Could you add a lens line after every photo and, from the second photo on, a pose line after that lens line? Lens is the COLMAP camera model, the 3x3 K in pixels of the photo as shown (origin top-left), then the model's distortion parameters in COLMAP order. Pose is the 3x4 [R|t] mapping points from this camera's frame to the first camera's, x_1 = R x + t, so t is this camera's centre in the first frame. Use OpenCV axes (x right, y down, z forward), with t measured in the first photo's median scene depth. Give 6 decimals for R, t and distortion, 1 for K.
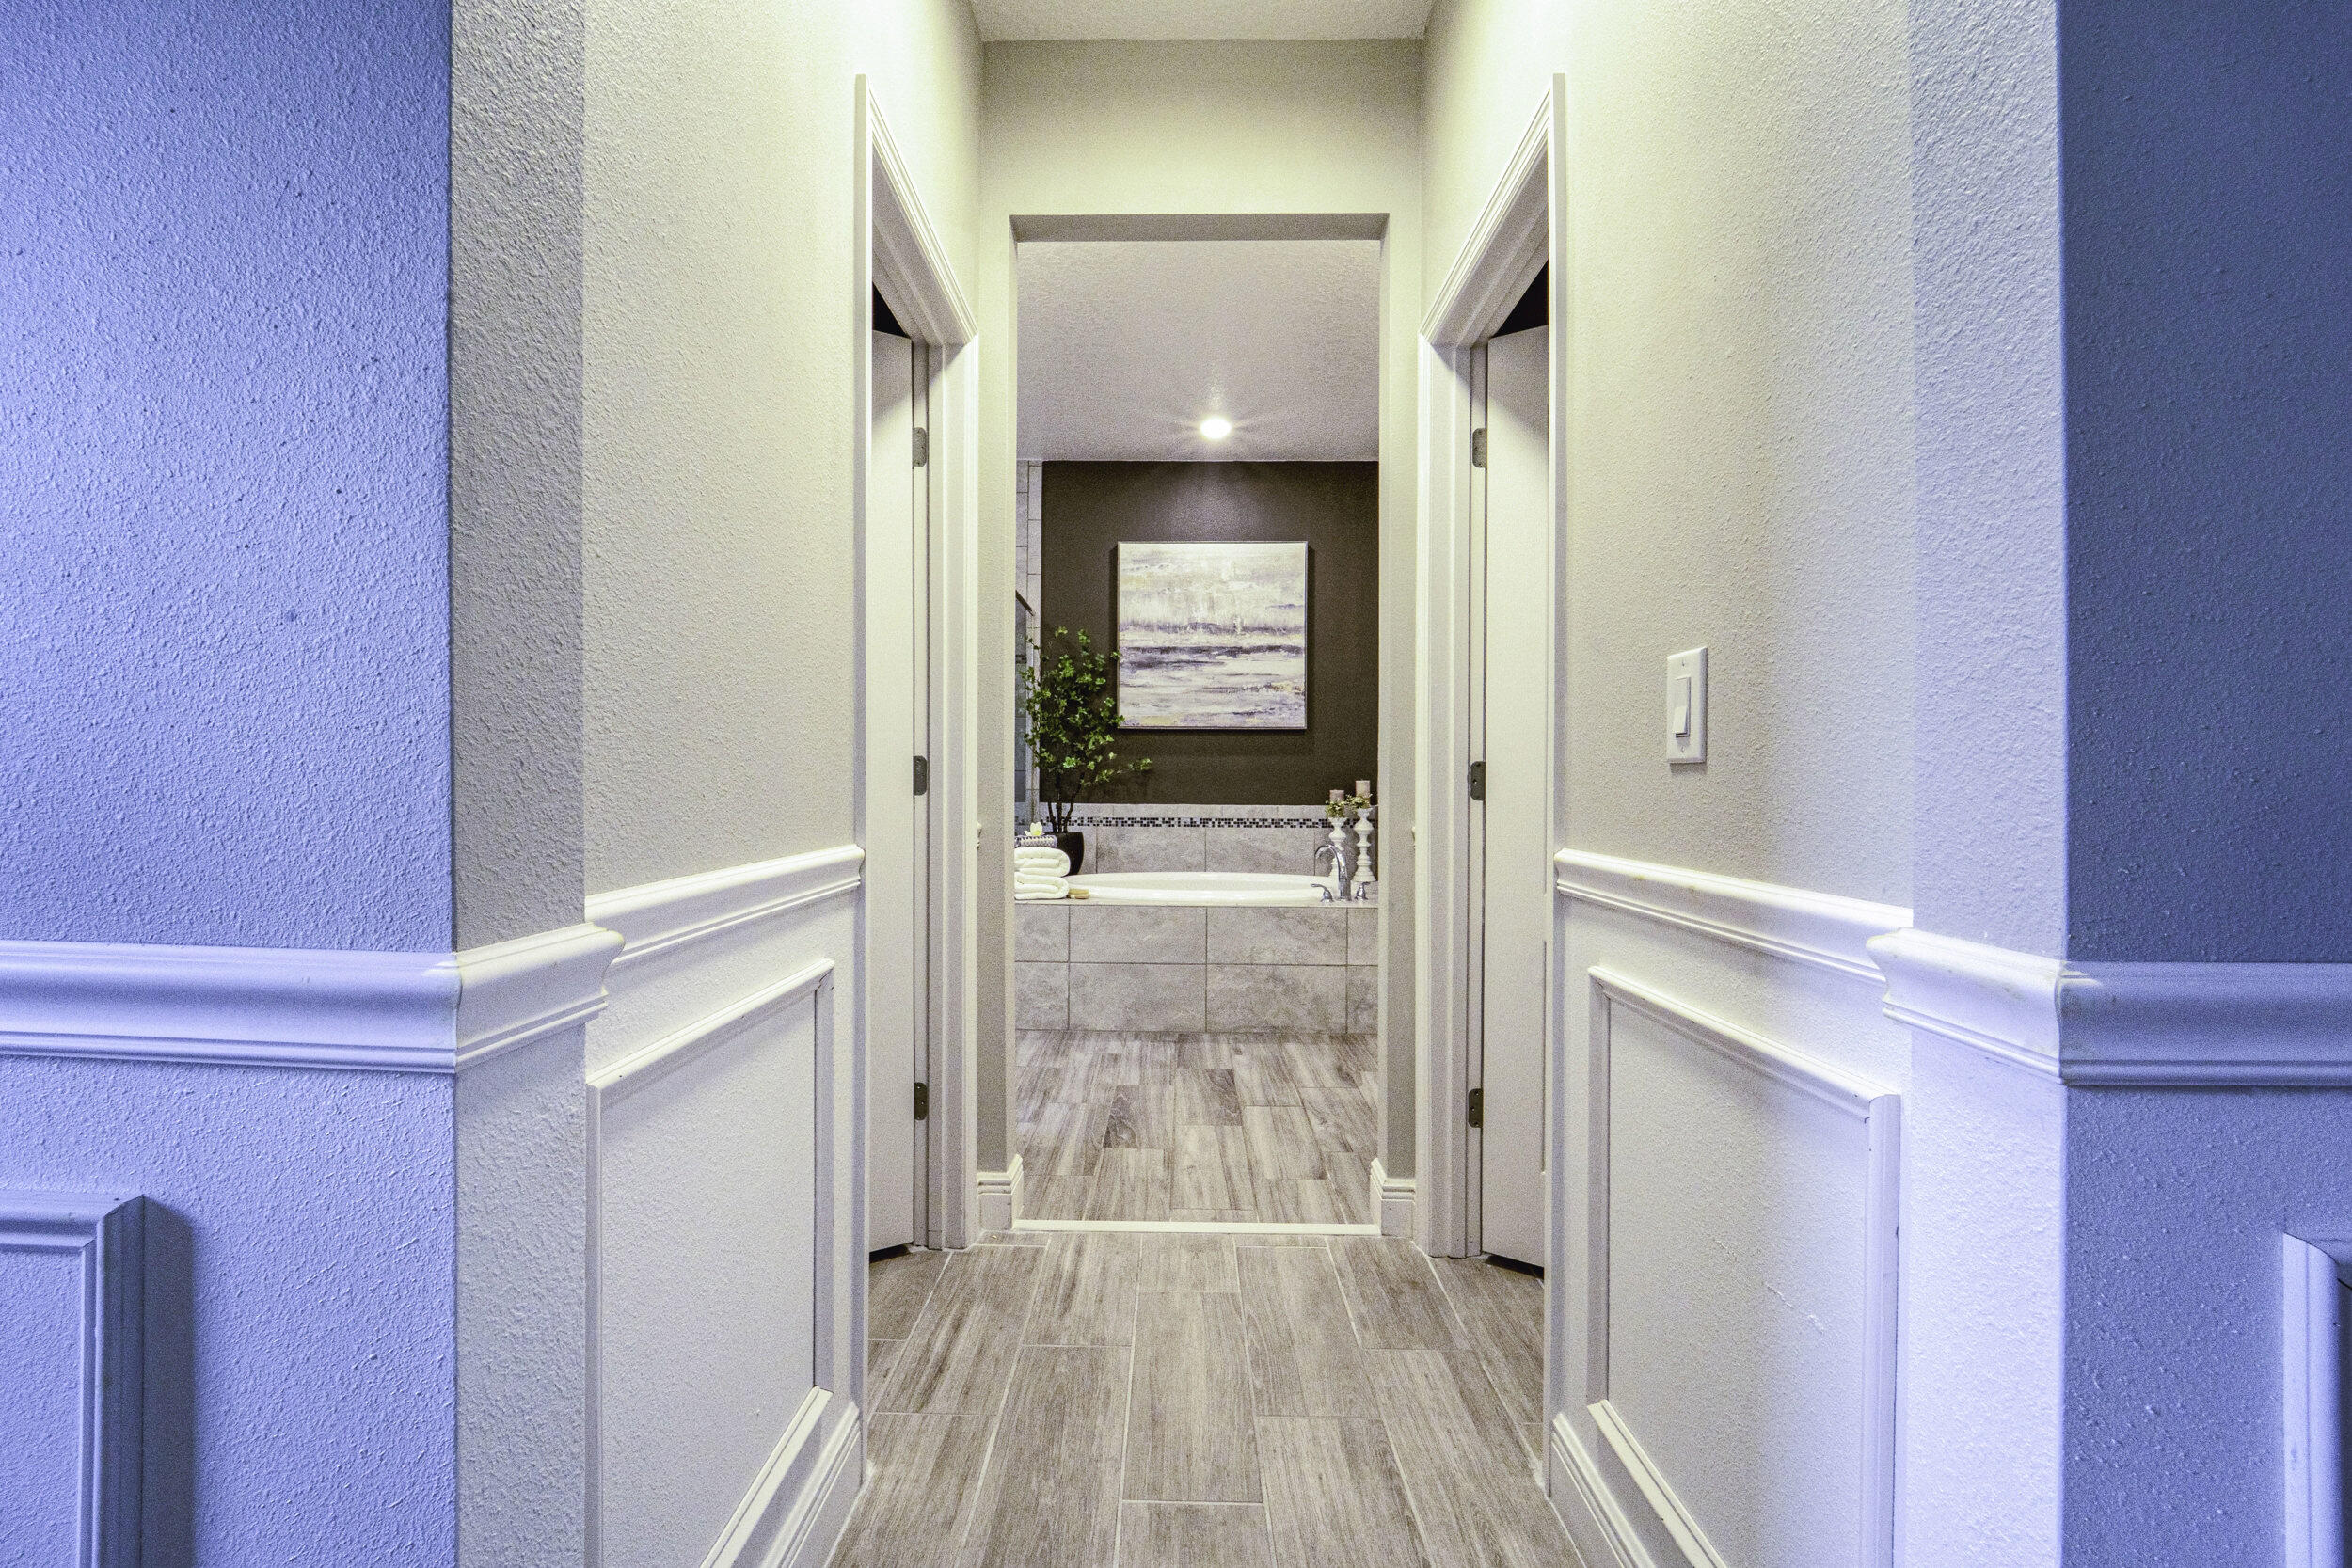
lens RADIAL K [[1005.9, 0, 1168.3], [0, 1005.9, 778.0], [0, 0, 1]] dist [-0.006026, 0.000970]
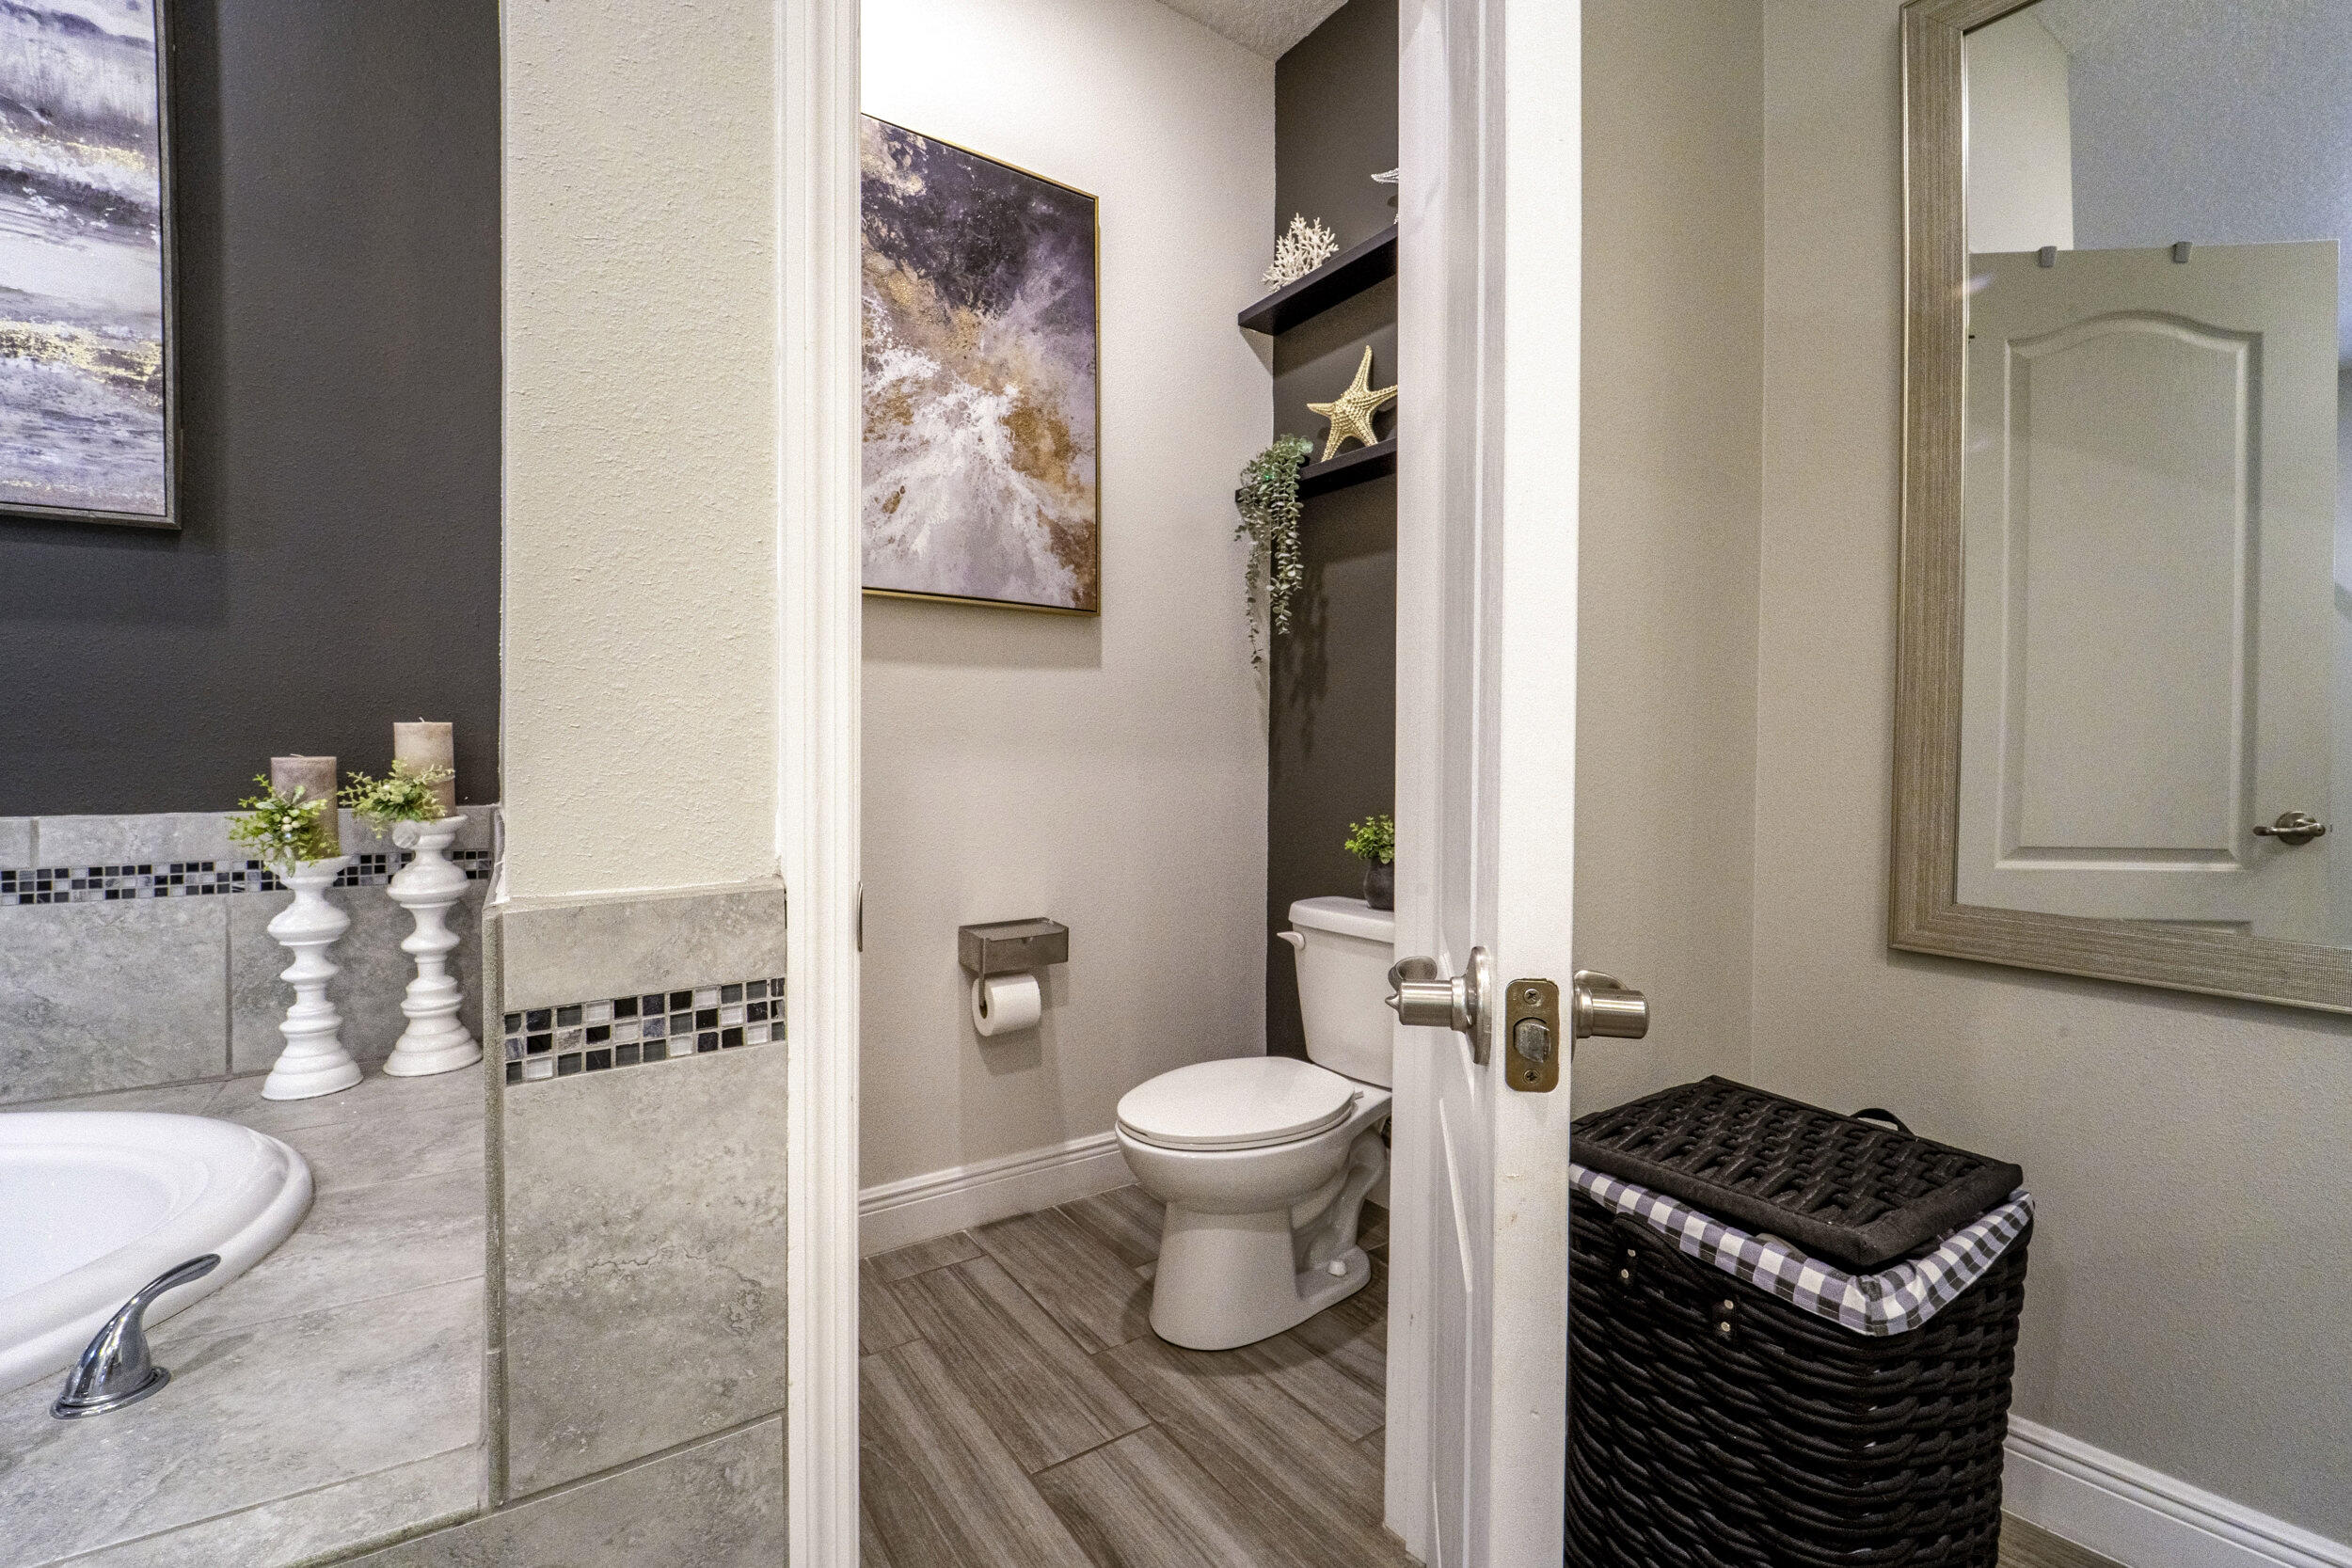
lens RADIAL K [[1005.9, 0, 1162.7], [0, 1005.9, 764.9], [0, 0, 1]] dist [-0.006026, 0.000970]
pose [[0.809922, -0.005278, 0.586514, 0.195871], [-0.006383, 0.999821, 0.017812, 0.008328], [-0.586503, -0.018170, 0.809743, 0.641144]]
